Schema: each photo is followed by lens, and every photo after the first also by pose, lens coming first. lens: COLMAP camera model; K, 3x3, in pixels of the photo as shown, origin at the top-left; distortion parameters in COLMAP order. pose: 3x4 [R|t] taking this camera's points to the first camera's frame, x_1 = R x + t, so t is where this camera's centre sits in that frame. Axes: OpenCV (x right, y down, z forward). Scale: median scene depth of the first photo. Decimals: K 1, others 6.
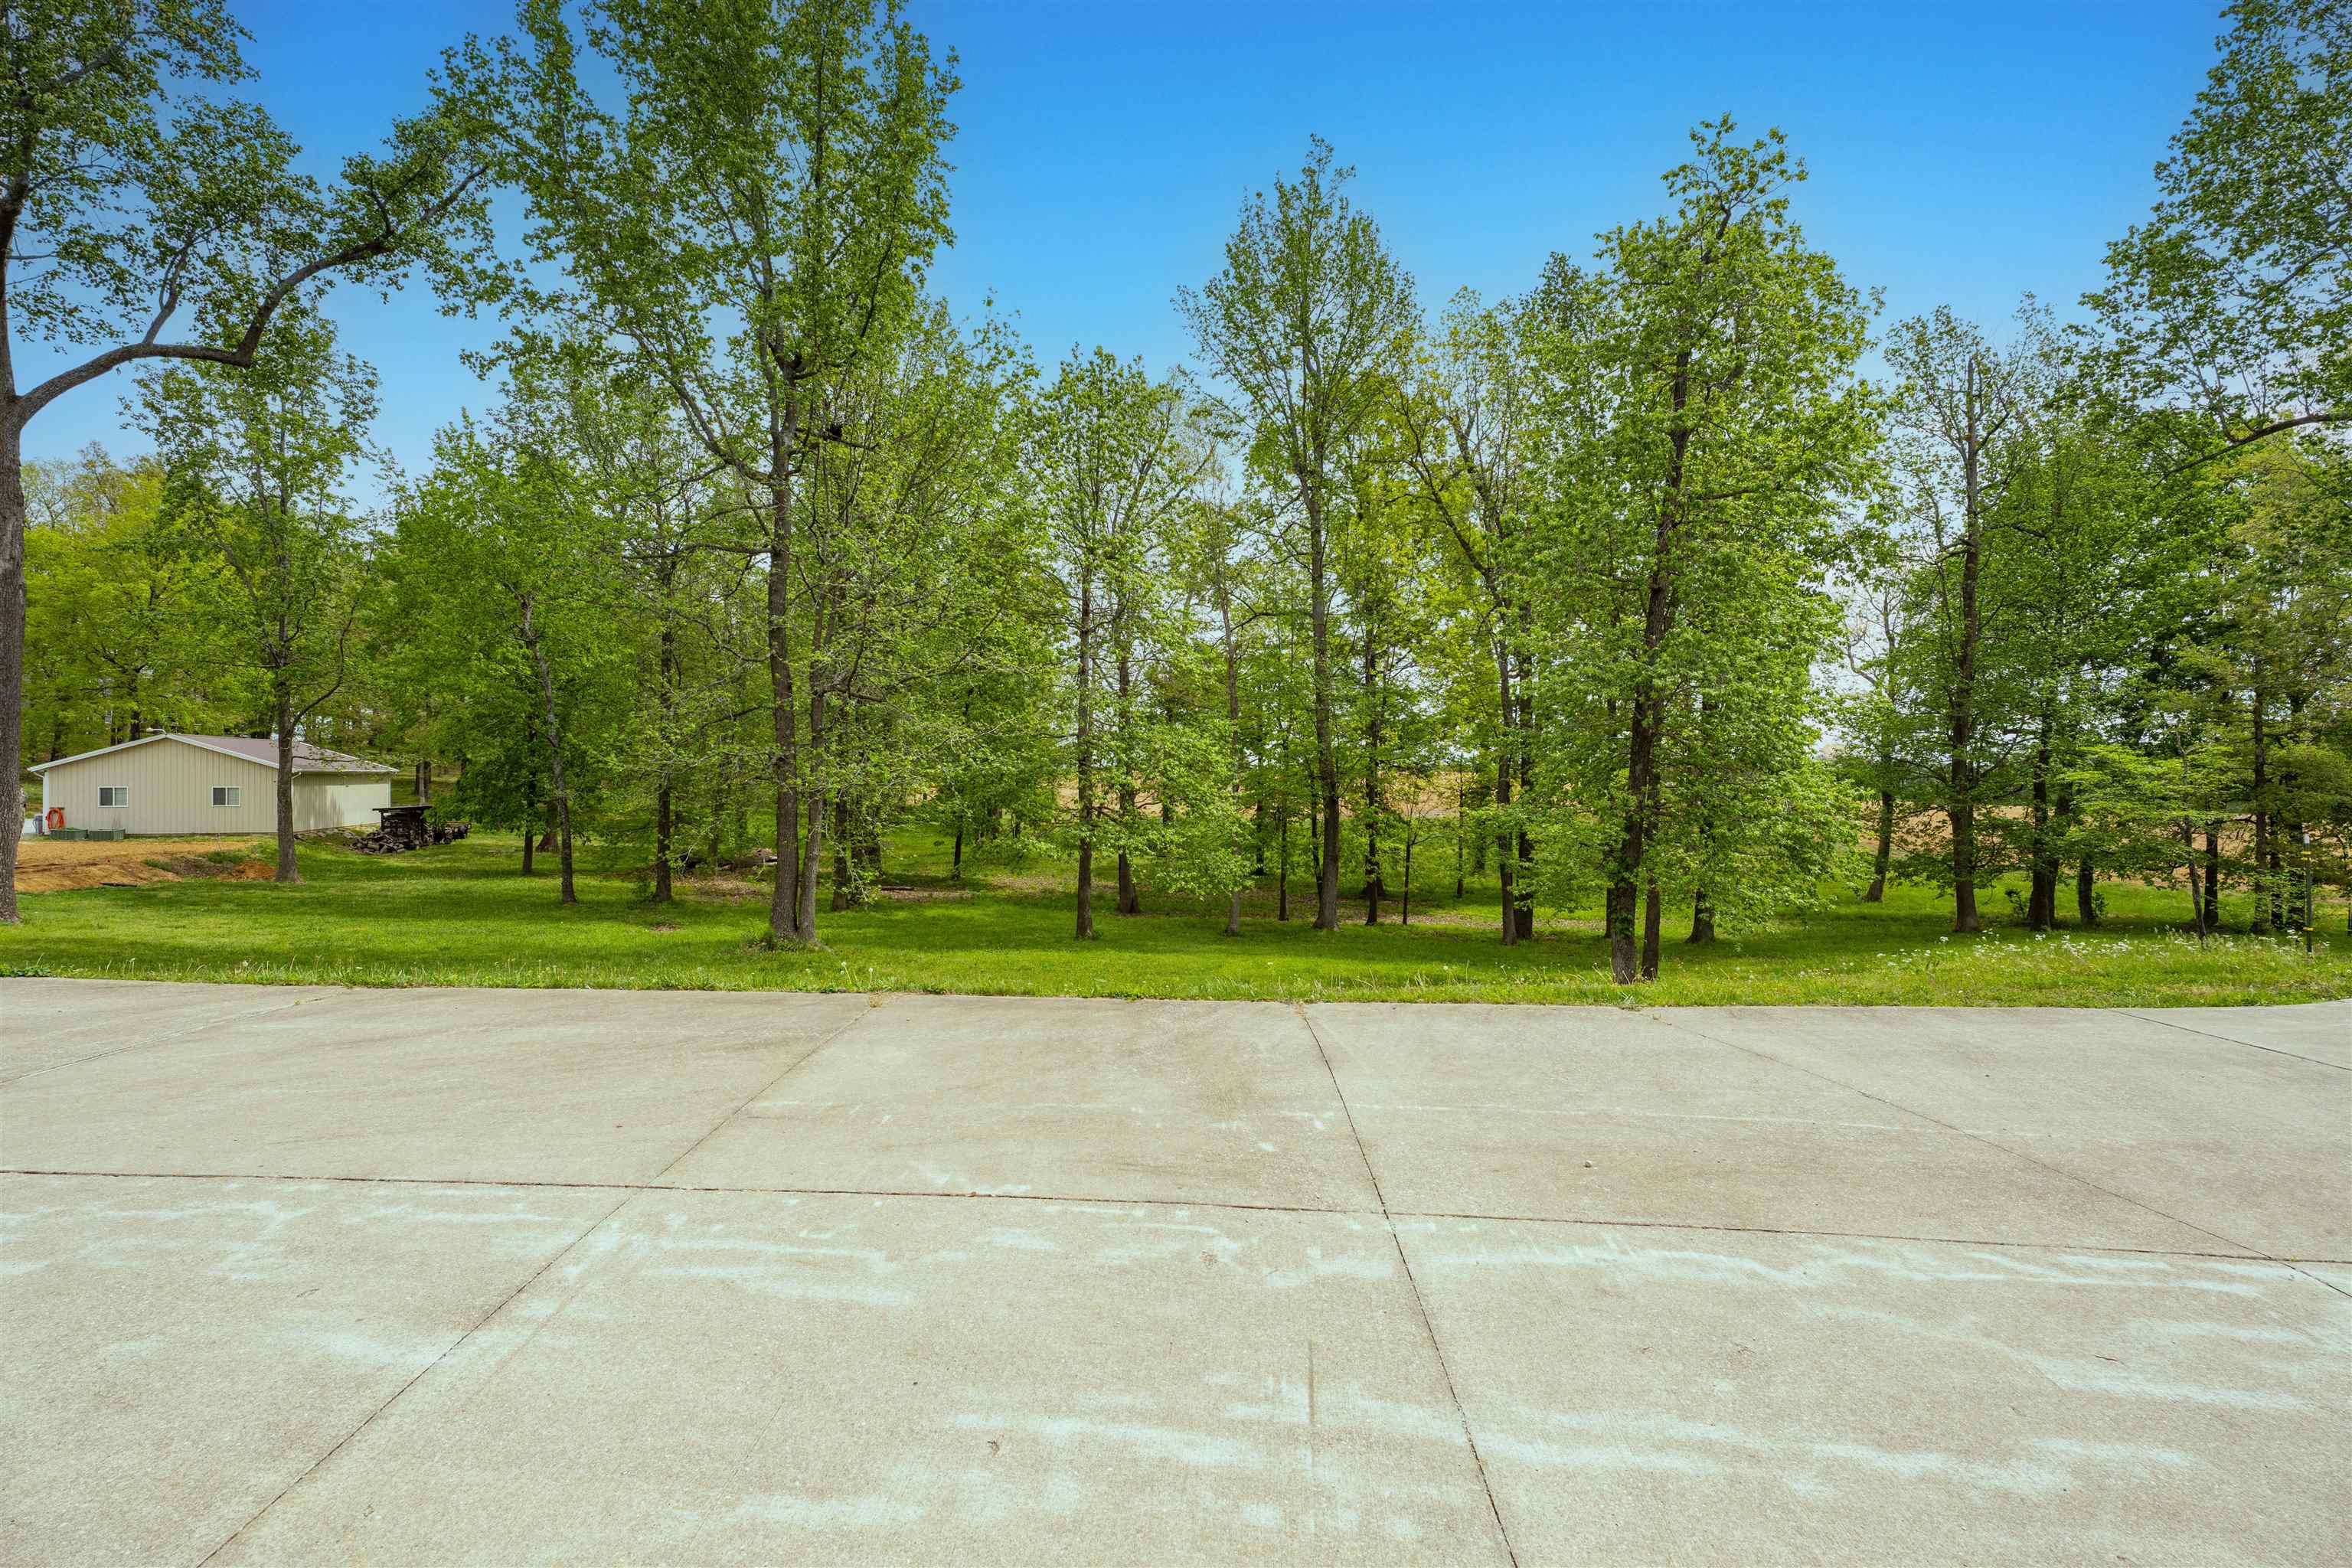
lens RADIAL K [[1045.3, 0, 1176.0], [0, 1045.3, 784.0], [0, 0, 1]] dist [0.001233, 0.000100]
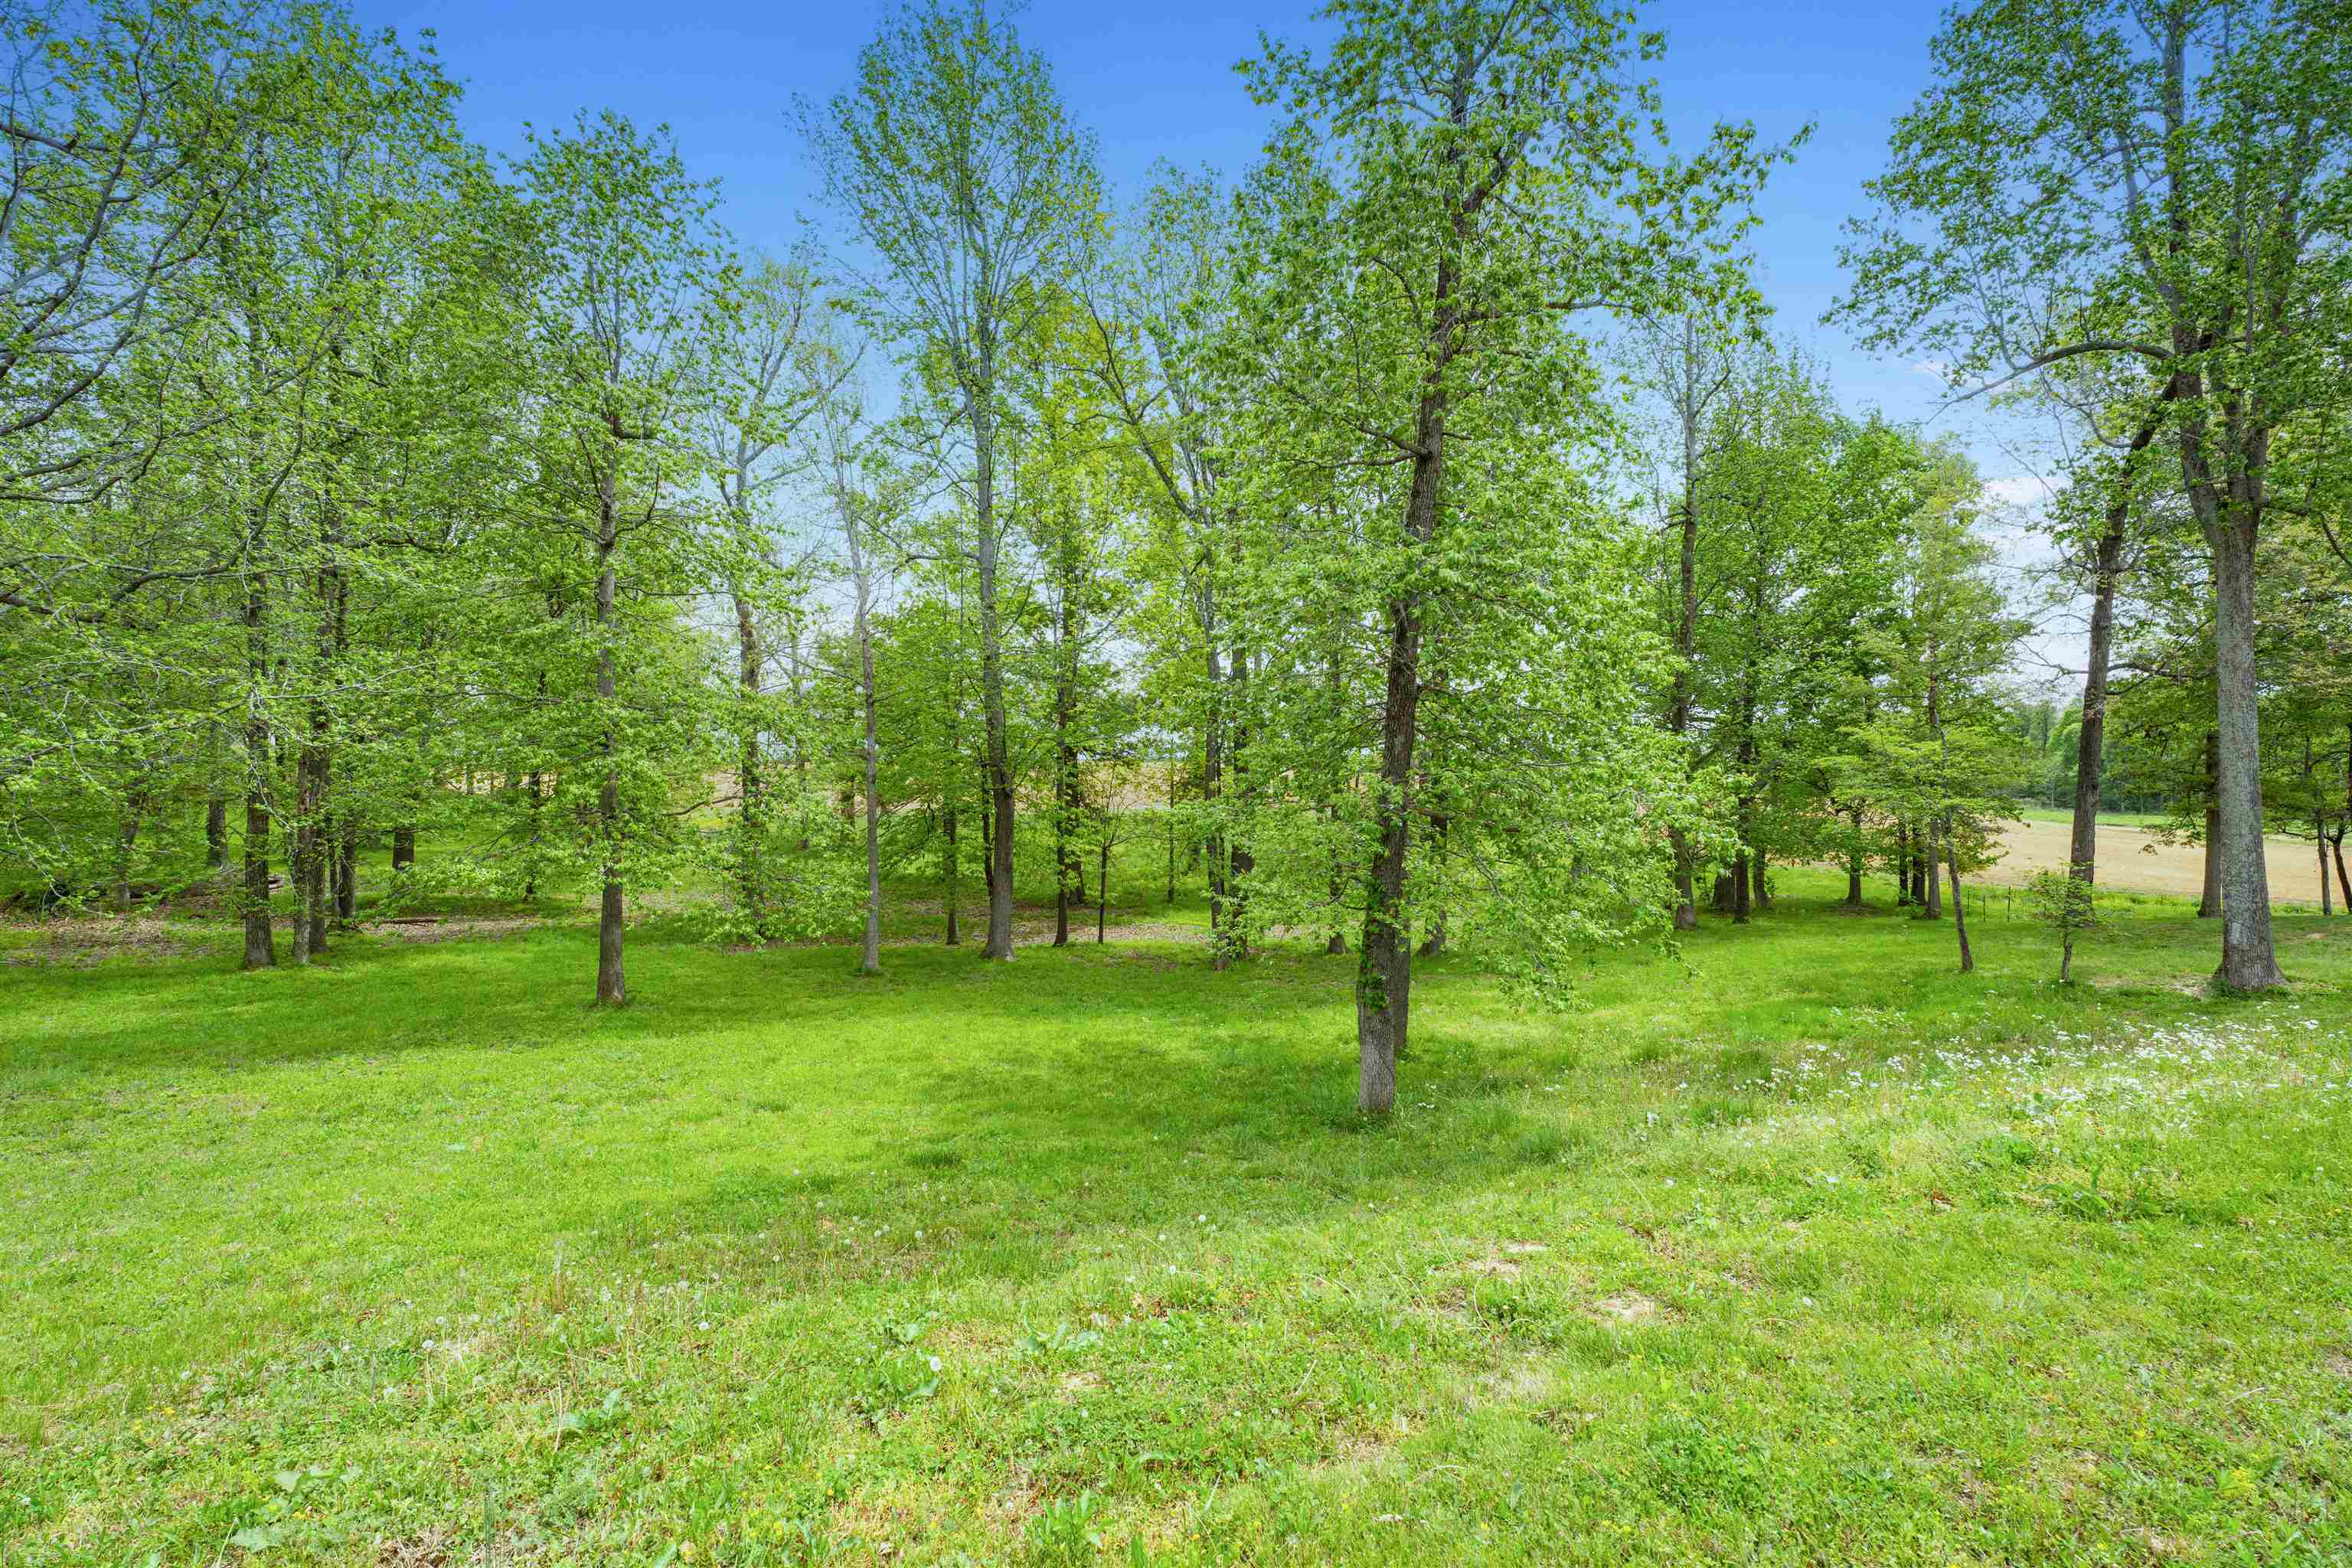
lens RADIAL K [[939.7, 0, 1176.0], [0, 939.7, 784.0], [0, 0, 1]] dist [-0.022474, -0.000230]
pose [[0.968714, -0.005270, 0.248124, 0.092436], [0.003534, 0.999966, 0.007444, 0.003097], [-0.248155, -0.006335, 0.968700, 0.260498]]
